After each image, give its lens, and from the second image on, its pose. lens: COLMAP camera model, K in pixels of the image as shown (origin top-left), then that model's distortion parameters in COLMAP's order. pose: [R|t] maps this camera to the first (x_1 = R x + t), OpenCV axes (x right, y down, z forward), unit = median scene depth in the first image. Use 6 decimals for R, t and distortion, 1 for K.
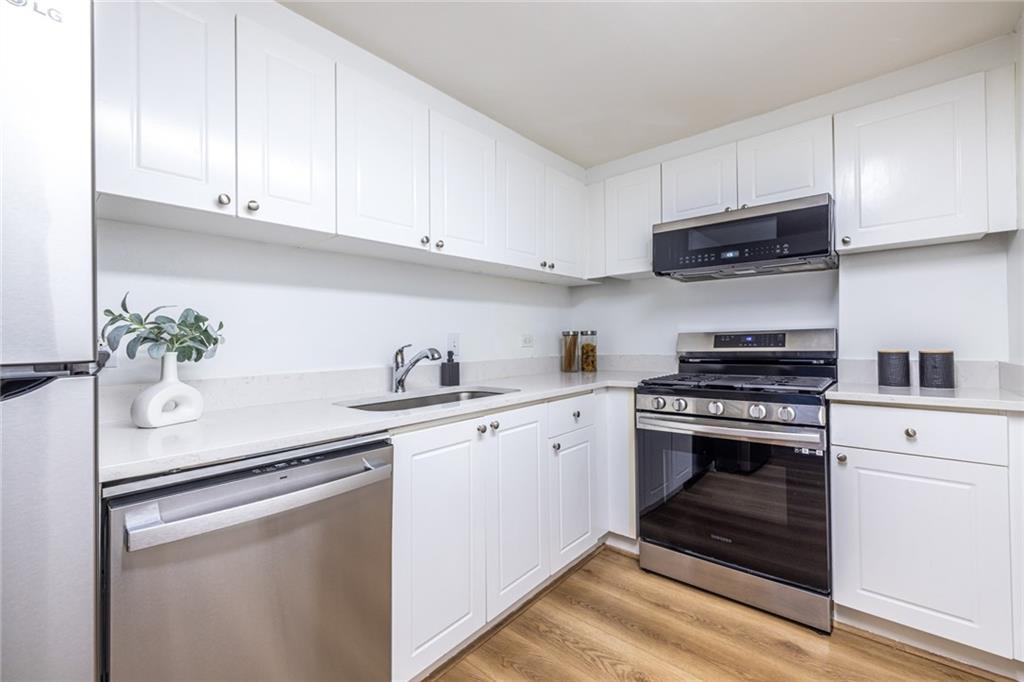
lens RADIAL K [[435.7, 0, 491.8], [0, 435.7, 337.2], [0, 0, 1]] dist [-0.000849, -0.000241]
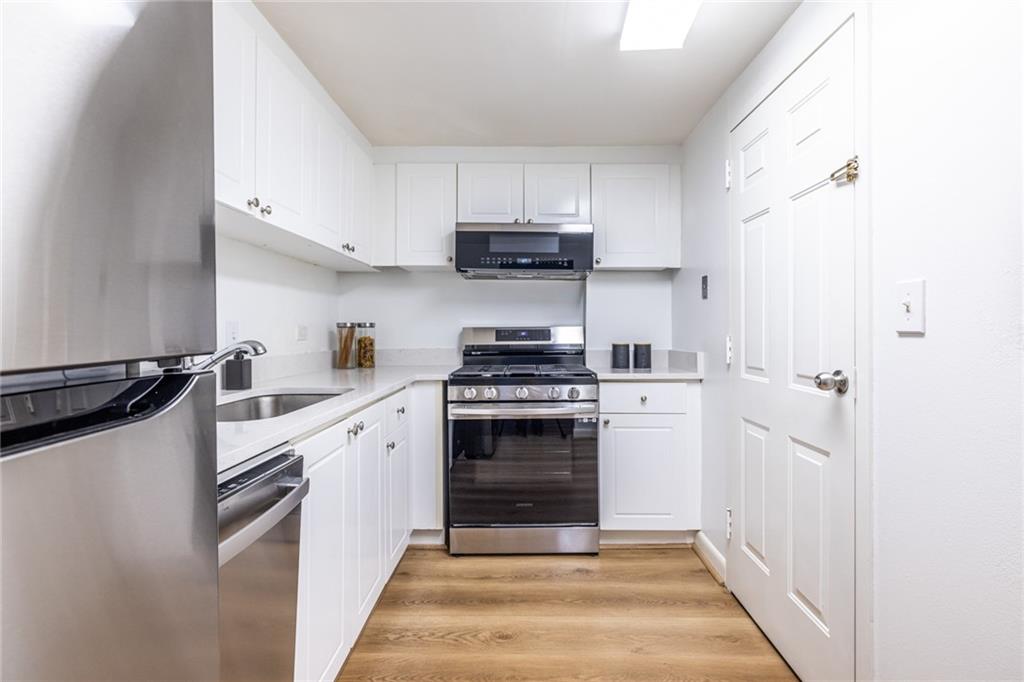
lens RADIAL K [[498.8, 0, 525.4], [0, 498.8, 329.5], [0, 0, 1]] dist [-0.021018, -0.000101]
pose [[0.742469, 0.017078, 0.669663, -0.323593], [-0.015182, 0.999847, -0.008665, 0.004853], [-0.669708, -0.003733, 0.742615, 0.011319]]
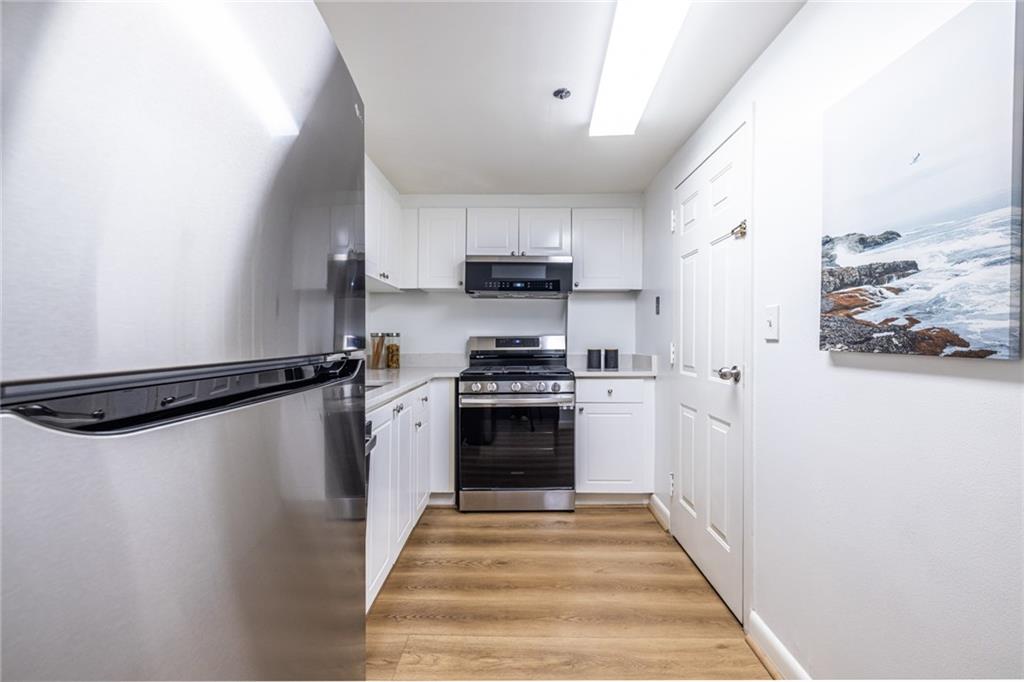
lens RADIAL K [[457.6, 0, 512.0], [0, 457.6, 341.0], [0, 0, 1]] dist [0.000567, 0.000103]
pose [[0.752343, 0.015134, 0.658597, -0.479911], [-0.016763, 0.999852, -0.003827, 0.009305], [-0.658558, -0.008161, 0.752486, -0.160091]]
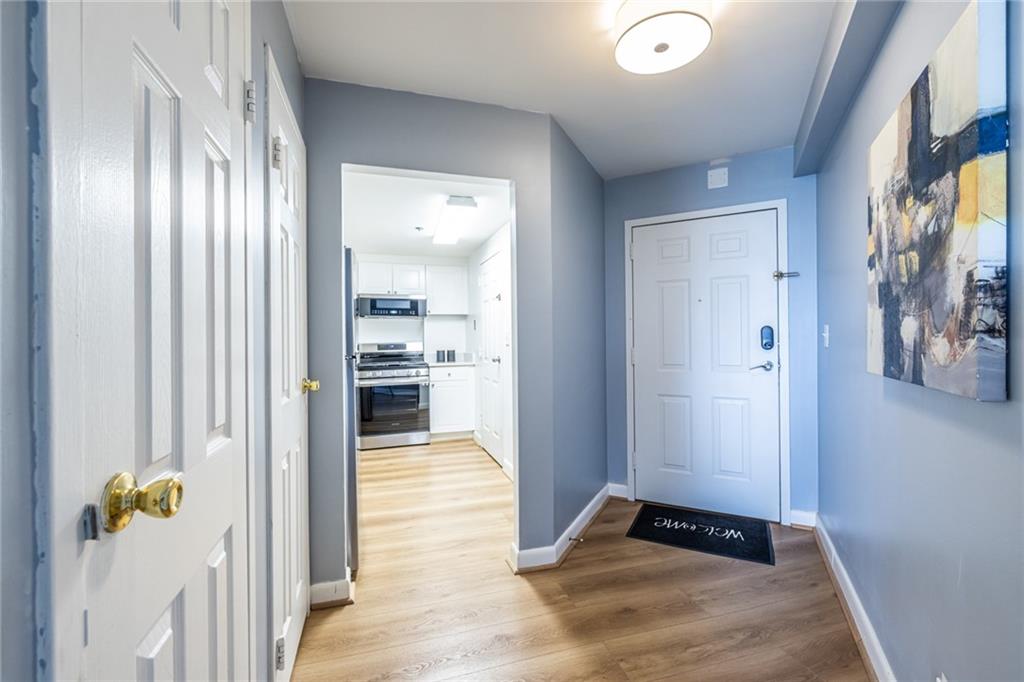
lens RADIAL K [[455.1, 0, 517.2], [0, 455.1, 332.6], [0, 0, 1]] dist [0.002070, 0.000493]
pose [[0.506957, 0.022503, 0.861677, -1.252515], [0.002955, 0.999608, -0.027844, 0.000346], [-0.861966, 0.016662, 0.506692, -0.859496]]
